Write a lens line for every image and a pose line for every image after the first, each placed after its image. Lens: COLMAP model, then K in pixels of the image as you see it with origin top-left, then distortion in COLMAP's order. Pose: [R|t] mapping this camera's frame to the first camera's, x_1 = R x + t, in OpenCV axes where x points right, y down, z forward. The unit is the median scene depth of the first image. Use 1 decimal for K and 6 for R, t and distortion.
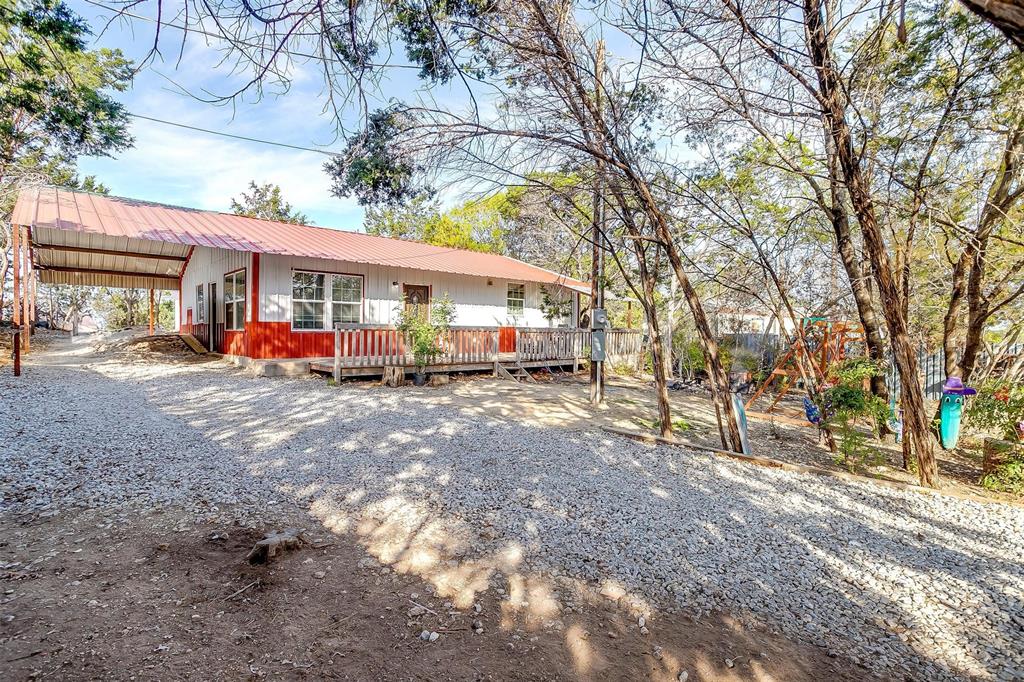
lens RADIAL K [[492.1, 0, 518.0], [0, 492.1, 339.1], [0, 0, 1]] dist [-0.063949, 0.035457]
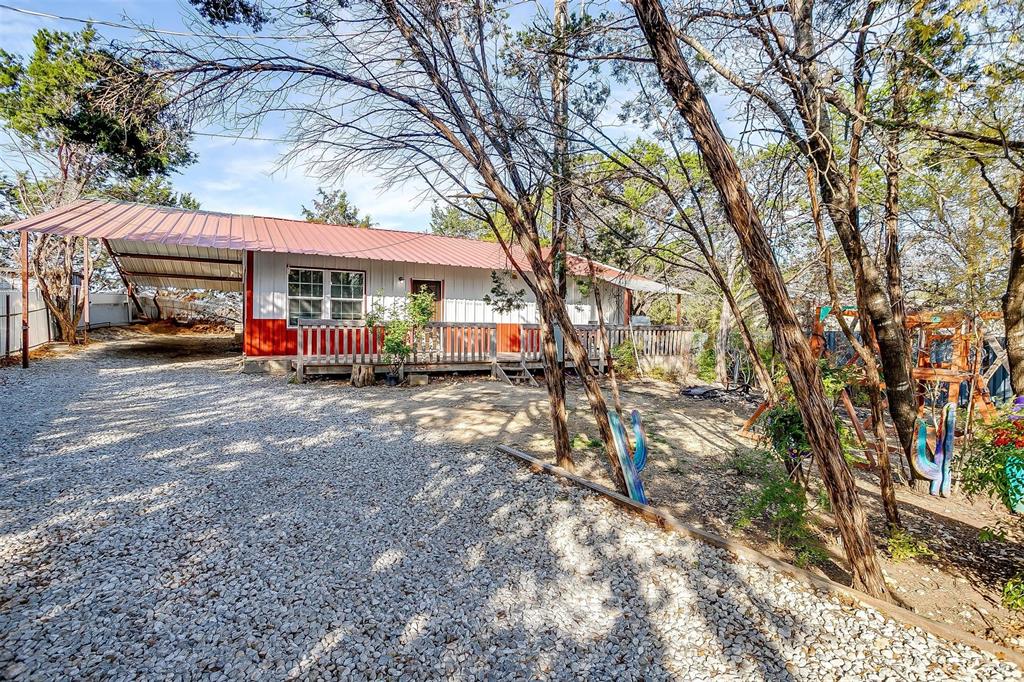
lens RADIAL K [[492.1, 0, 518.0], [0, 492.1, 339.1], [0, 0, 1]] dist [-0.063949, 0.035457]
pose [[0.968857, 0.002558, -0.247609, 0.221198], [-0.002920, 0.999995, -0.001096, 0.004945], [0.247605, 0.001785, 0.968859, 0.137443]]
